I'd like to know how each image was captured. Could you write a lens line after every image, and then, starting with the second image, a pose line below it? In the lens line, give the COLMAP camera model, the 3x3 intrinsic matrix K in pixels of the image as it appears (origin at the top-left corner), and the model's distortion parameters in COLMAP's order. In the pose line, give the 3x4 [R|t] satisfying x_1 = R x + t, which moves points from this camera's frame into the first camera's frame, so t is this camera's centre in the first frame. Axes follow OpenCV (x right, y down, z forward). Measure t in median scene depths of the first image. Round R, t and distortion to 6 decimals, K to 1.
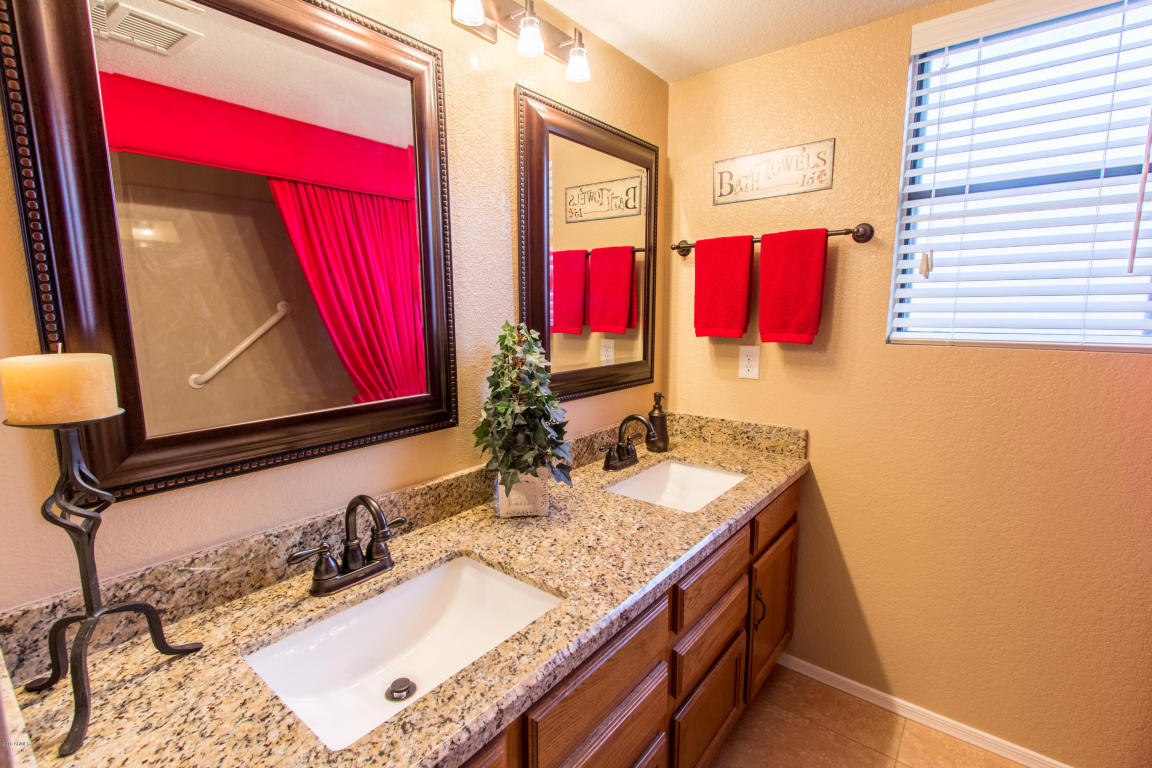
lens RADIAL K [[526.9, 0, 575.1], [0, 526.9, 388.6], [0, 0, 1]] dist [0.006249, -0.003109]
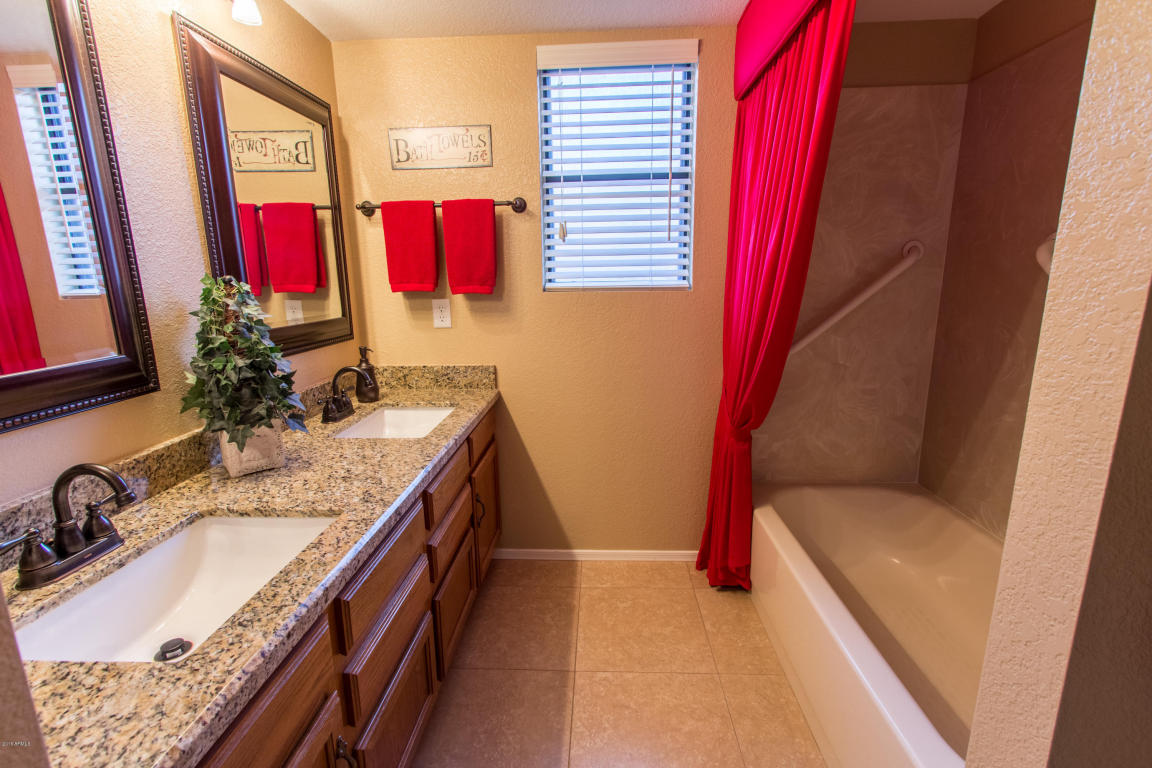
lens RADIAL K [[526.9, 0, 575.3], [0, 526.9, 386.3], [0, 0, 1]] dist [0.006249, -0.003109]
pose [[0.810596, -0.129202, 0.571174, -0.142422], [0.098490, 0.991543, 0.084516, 0.050480], [-0.577263, -0.012253, 0.816466, -0.138679]]
